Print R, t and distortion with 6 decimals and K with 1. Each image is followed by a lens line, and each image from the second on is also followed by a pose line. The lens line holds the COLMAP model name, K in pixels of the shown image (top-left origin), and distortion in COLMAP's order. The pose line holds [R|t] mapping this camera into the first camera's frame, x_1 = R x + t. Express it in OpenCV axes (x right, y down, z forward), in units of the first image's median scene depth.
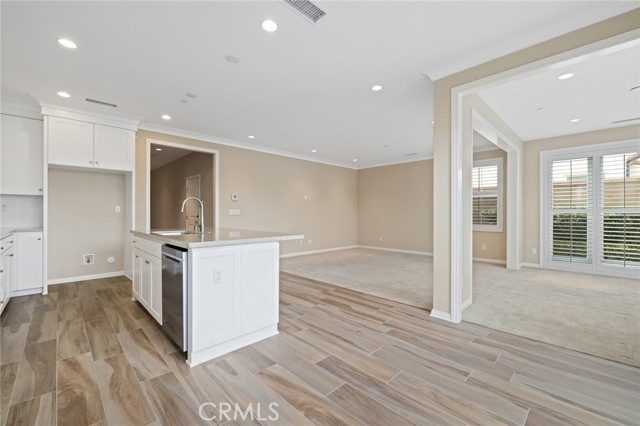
lens RADIAL K [[269.3, 0, 316.4], [0, 269.3, 211.7], [0, 0, 1]] dist [-0.002459, 0.000130]
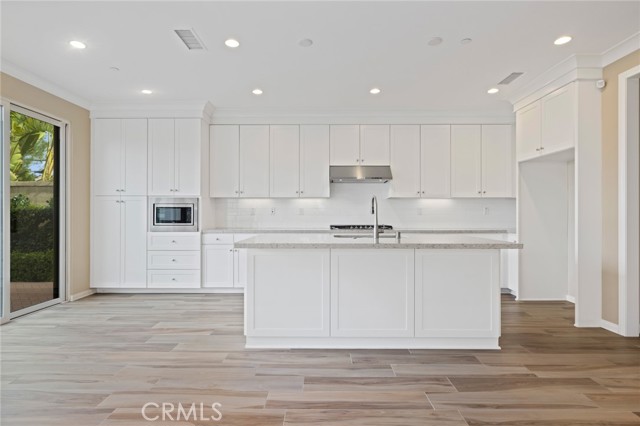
lens RADIAL K [[334.0, 0, 319.2], [0, 334.0, 212.4], [0, 0, 1]] dist [-0.003409, 0.001002]
pose [[-0.697281, -0.004301, -0.716785, 0.480806], [0.003595, 0.999948, -0.009497, 0.007745], [0.716789, -0.009199, -0.697229, 1.924312]]
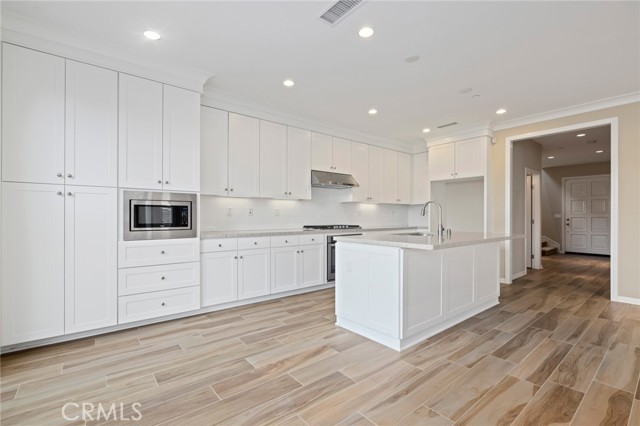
lens RADIAL K [[288.0, 0, 316.9], [0, 288.0, 215.3], [0, 0, 1]] dist [-0.004559, 0.000485]
pose [[-0.090910, -0.003146, -0.995854, 0.812549], [0.003315, 0.999989, -0.003462, 0.005103], [0.995854, -0.003616, -0.090898, 0.798648]]
